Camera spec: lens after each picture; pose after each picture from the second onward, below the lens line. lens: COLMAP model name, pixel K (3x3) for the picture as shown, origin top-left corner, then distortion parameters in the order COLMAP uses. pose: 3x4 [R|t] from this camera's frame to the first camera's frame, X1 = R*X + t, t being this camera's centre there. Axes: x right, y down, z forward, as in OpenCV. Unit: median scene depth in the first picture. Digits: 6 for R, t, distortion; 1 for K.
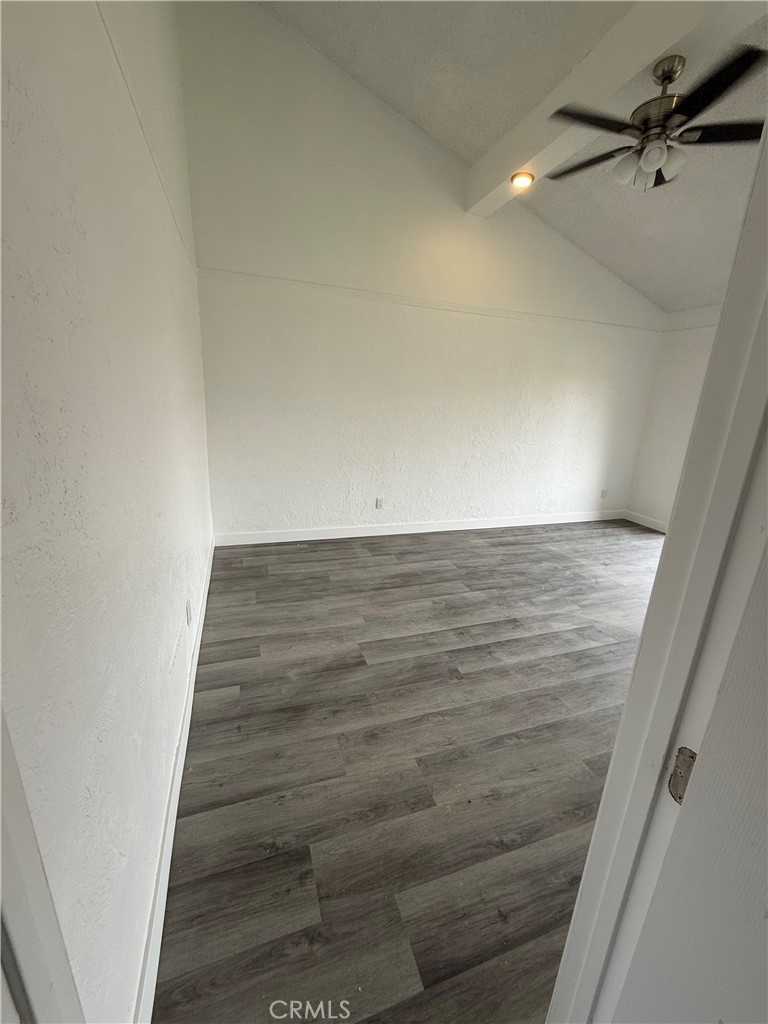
lens RADIAL K [[408.9, 0, 384.9], [0, 408.9, 512.8], [0, 0, 1]] dist [-0.000679, 0.000350]
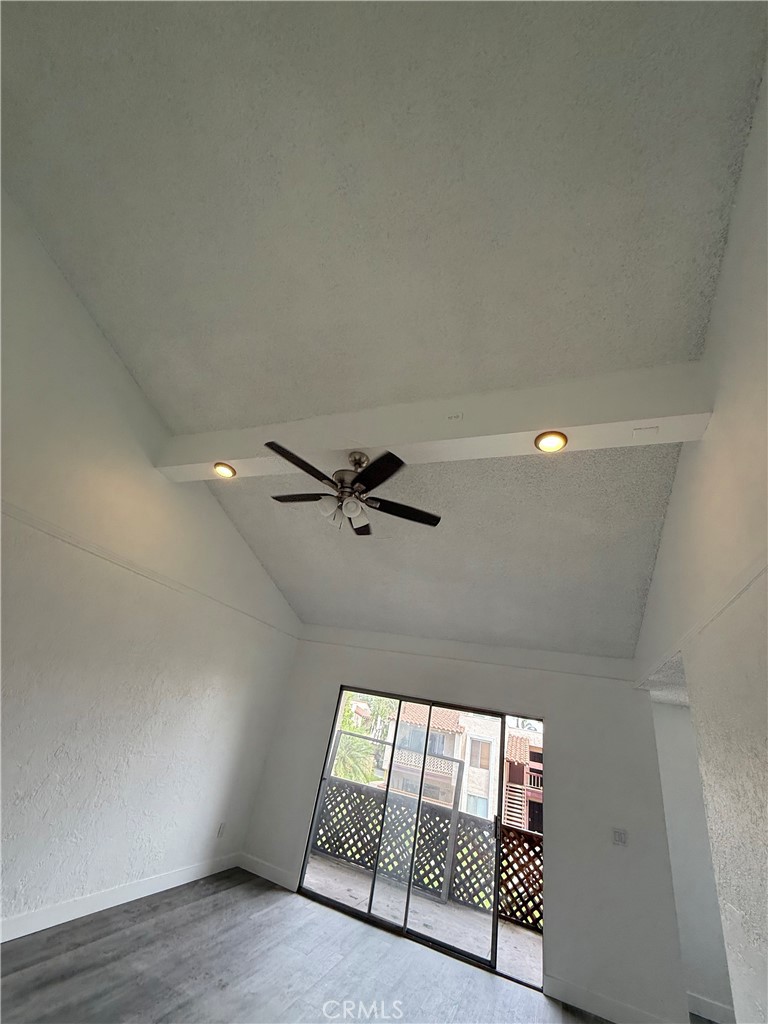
lens RADIAL K [[408.9, 0, 384.6], [0, 408.9, 509.1], [0, 0, 1]] dist [-0.000679, 0.000350]
pose [[0.639346, 0.418139, 0.645288, -0.020846], [0.061524, 0.808704, -0.584989, -0.076821], [-0.766454, 0.413711, 0.491316, 0.158849]]
